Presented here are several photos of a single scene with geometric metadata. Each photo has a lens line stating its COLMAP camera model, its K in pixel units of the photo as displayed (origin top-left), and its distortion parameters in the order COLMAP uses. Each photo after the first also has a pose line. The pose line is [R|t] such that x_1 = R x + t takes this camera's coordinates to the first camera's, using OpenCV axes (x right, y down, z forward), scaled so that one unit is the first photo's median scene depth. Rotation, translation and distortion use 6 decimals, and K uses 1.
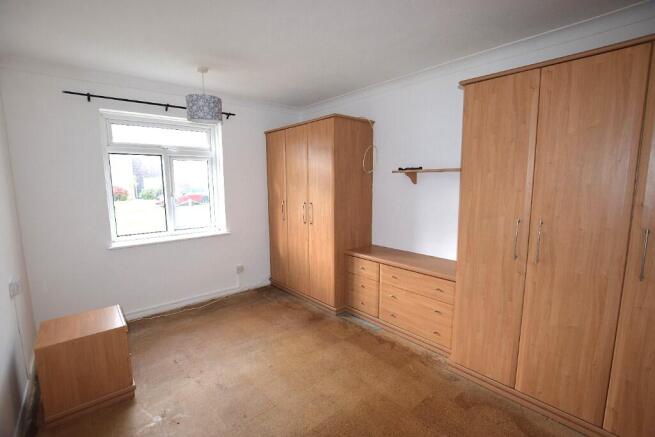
lens RADIAL K [[293.3, 0, 327.5], [0, 293.3, 218.5], [0, 0, 1]] dist [-0.036518, 0.000253]
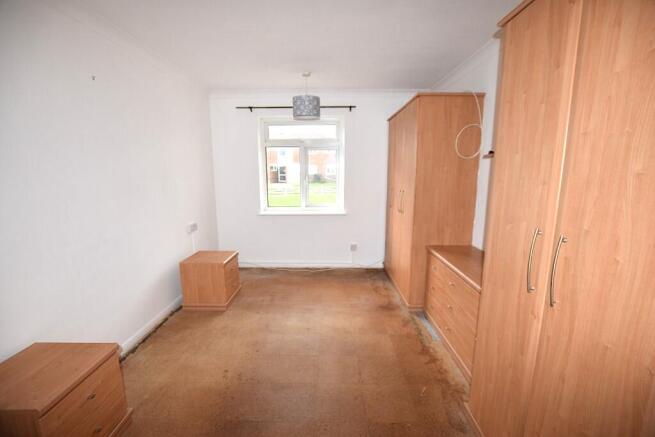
lens RADIAL K [[286.5, 0, 327.5], [0, 286.5, 218.5], [0, 0, 1]] dist [-0.035496, 0.000385]
pose [[0.744985, 0.117468, -0.656657, 0.410112], [-0.087425, 0.993076, 0.078464, -0.015731], [0.661328, -0.001046, 0.750096, 0.145412]]
